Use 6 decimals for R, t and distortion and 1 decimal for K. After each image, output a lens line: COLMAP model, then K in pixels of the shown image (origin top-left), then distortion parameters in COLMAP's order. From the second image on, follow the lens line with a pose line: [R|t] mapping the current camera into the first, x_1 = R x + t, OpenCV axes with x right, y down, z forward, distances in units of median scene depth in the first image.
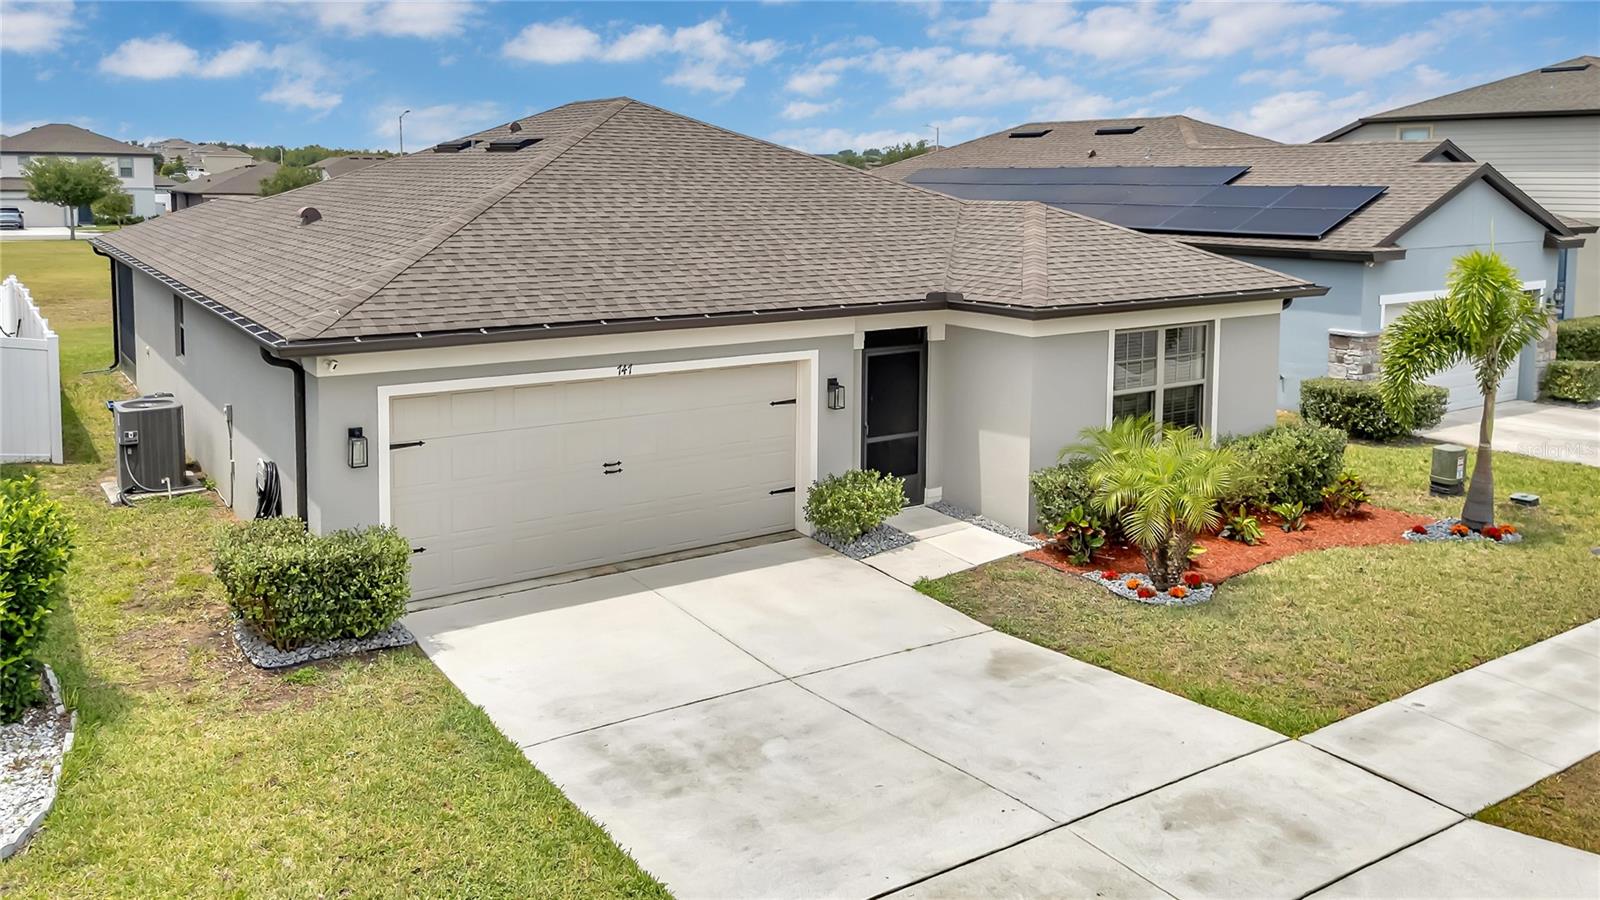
lens RADIAL K [[1196.7, 0, 773.3], [0, 1196.7, 324.9], [0, 0, 1]] dist [0.037820, -0.000224]
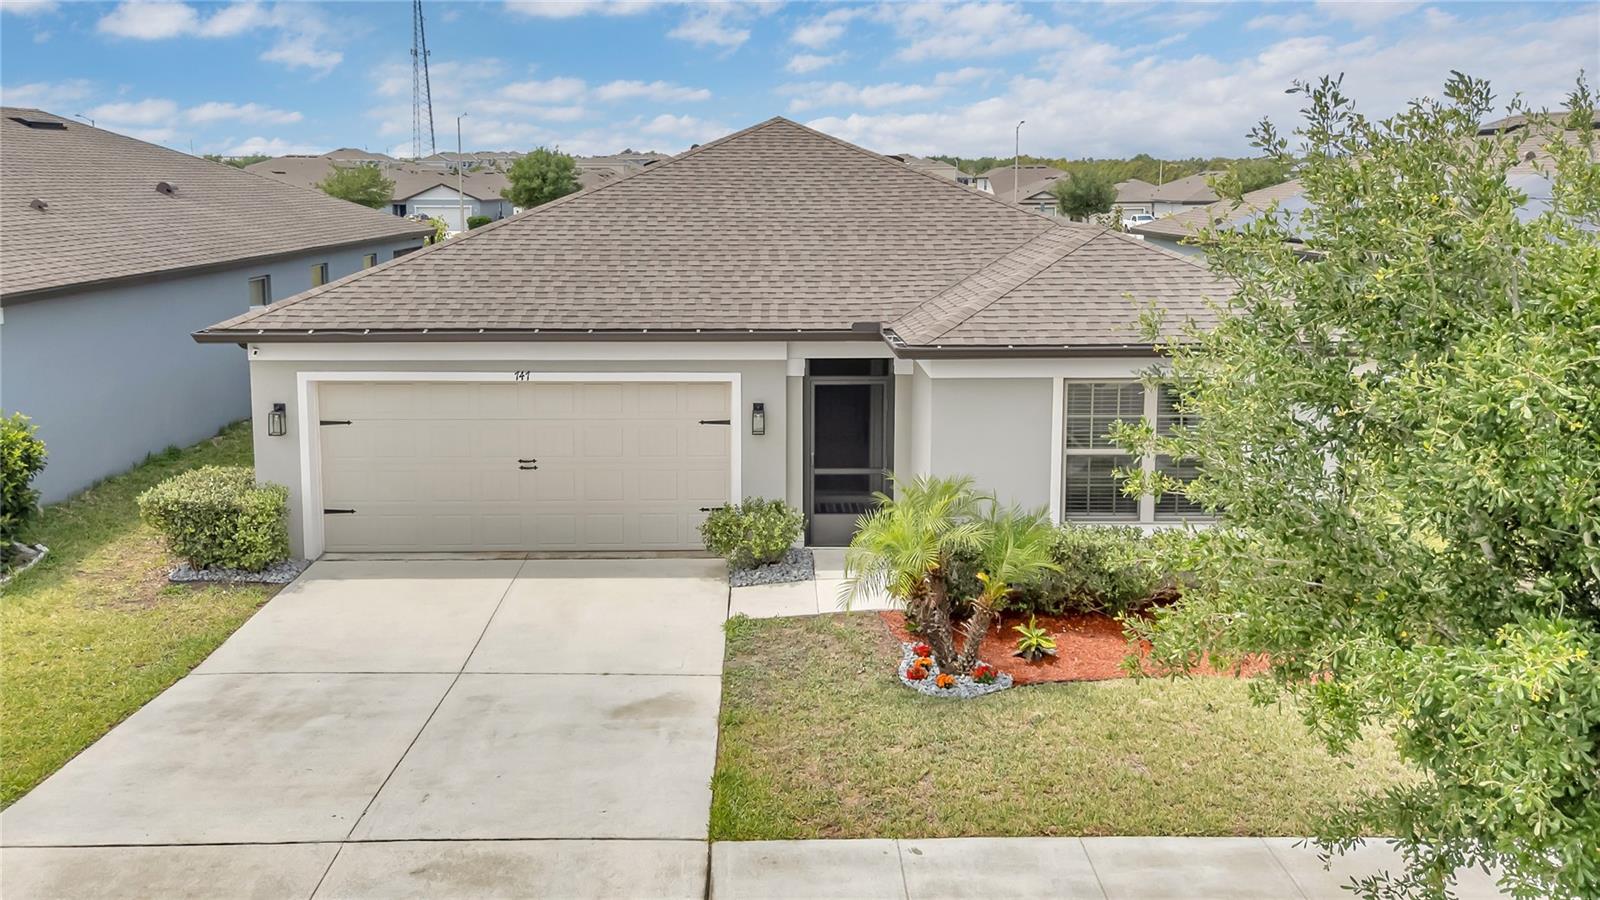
lens RADIAL K [[1196.7, 0, 773.3], [0, 1196.7, 324.9], [0, 0, 1]] dist [0.037820, -0.000224]
pose [[0.851232, 0.058155, -0.521557, 0.656163], [-0.062067, 0.998022, 0.009984, -0.034968], [0.521106, 0.023873, 0.853158, 0.186506]]
